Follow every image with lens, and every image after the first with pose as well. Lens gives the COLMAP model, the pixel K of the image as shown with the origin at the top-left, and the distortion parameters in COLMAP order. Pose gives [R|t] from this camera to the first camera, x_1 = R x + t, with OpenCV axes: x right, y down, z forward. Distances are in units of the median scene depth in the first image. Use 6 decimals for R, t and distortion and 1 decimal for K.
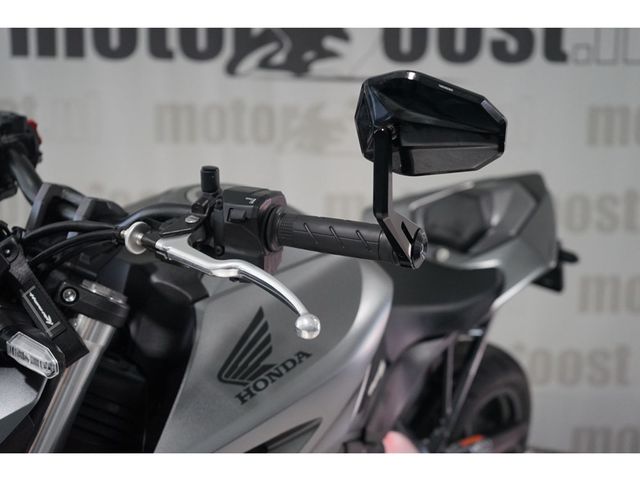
lens RADIAL K [[846.2, 0, 320.0], [0, 846.2, 240.0], [0, 0, 1]] dist [0.013108, -0.062321]
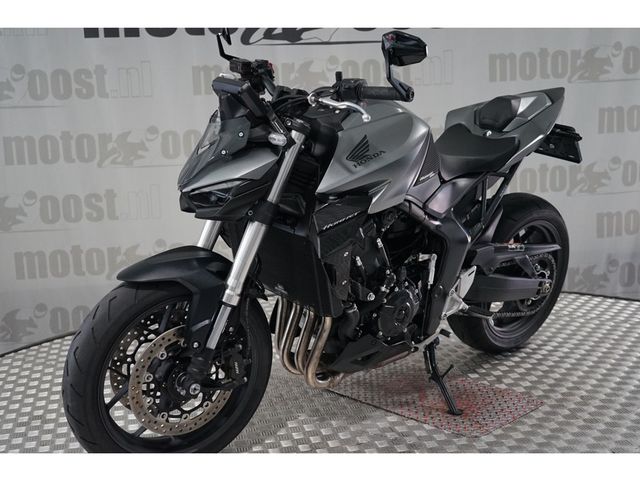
lens RADIAL K [[846.2, 0, 320.0], [0, 846.2, 240.0], [0, 0, 1]] dist [0.013108, -0.062321]
pose [[0.973723, -0.015274, -0.227224, 0.412166], [0.023466, 0.999167, 0.033396, 0.353032], [0.226524, -0.037851, 0.973270, -1.634783]]
